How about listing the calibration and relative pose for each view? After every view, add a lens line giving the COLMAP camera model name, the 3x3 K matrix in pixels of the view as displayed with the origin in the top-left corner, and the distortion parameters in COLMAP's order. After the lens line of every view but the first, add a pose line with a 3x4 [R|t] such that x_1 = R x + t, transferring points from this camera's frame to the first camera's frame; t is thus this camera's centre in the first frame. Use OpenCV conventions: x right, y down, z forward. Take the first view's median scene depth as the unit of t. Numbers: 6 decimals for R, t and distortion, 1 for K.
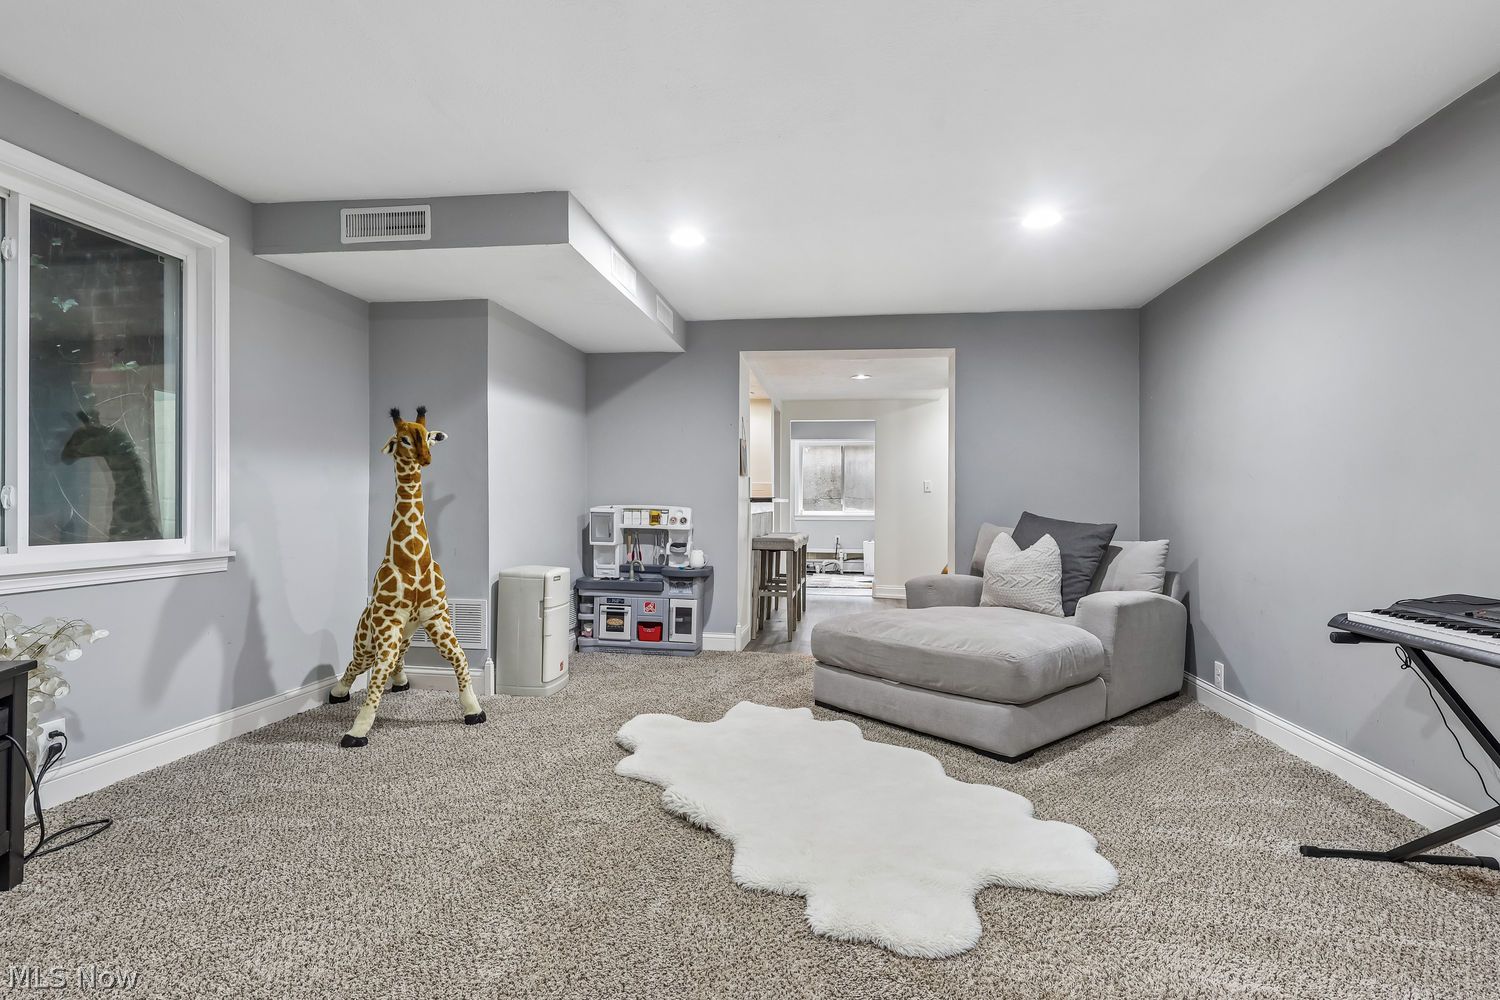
lens RADIAL K [[720.2, 0, 746.9], [0, 720.2, 503.4], [0, 0, 1]] dist [-0.002958, 0.000571]
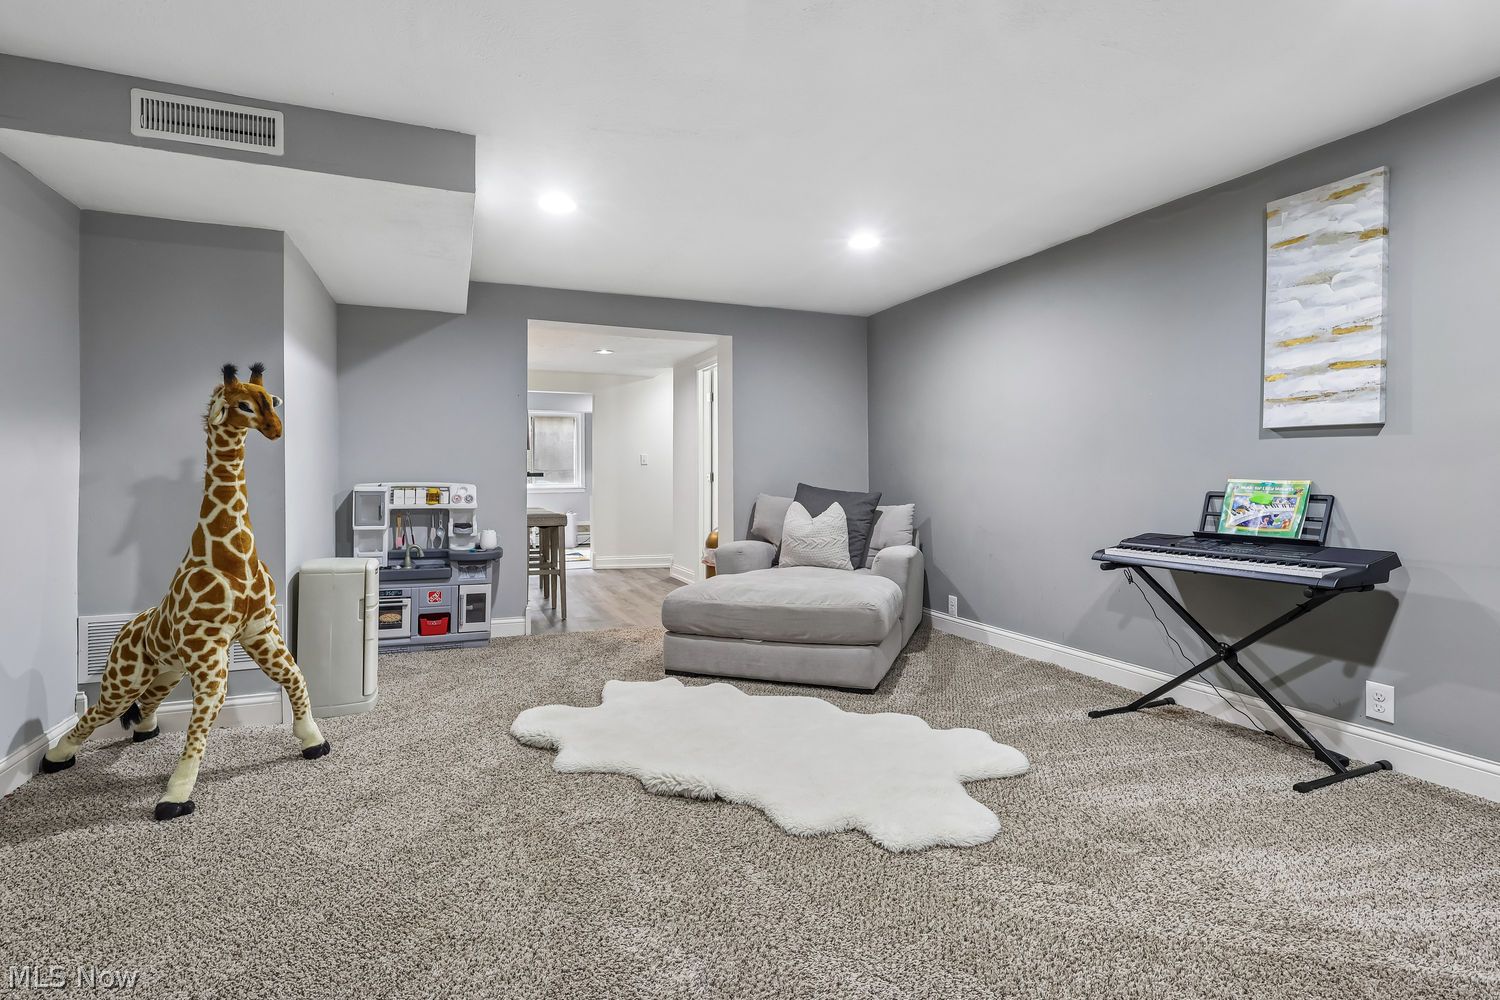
lens RADIAL K [[720.2, 0, 736.3], [0, 720.2, 466.5], [0, 0, 1]] dist [-0.002958, 0.000571]
pose [[0.866519, -0.004887, 0.499119, -0.376514], [0.009538, 0.999932, -0.006769, -0.011363], [-0.499052, 0.010626, 0.866507, 0.059557]]
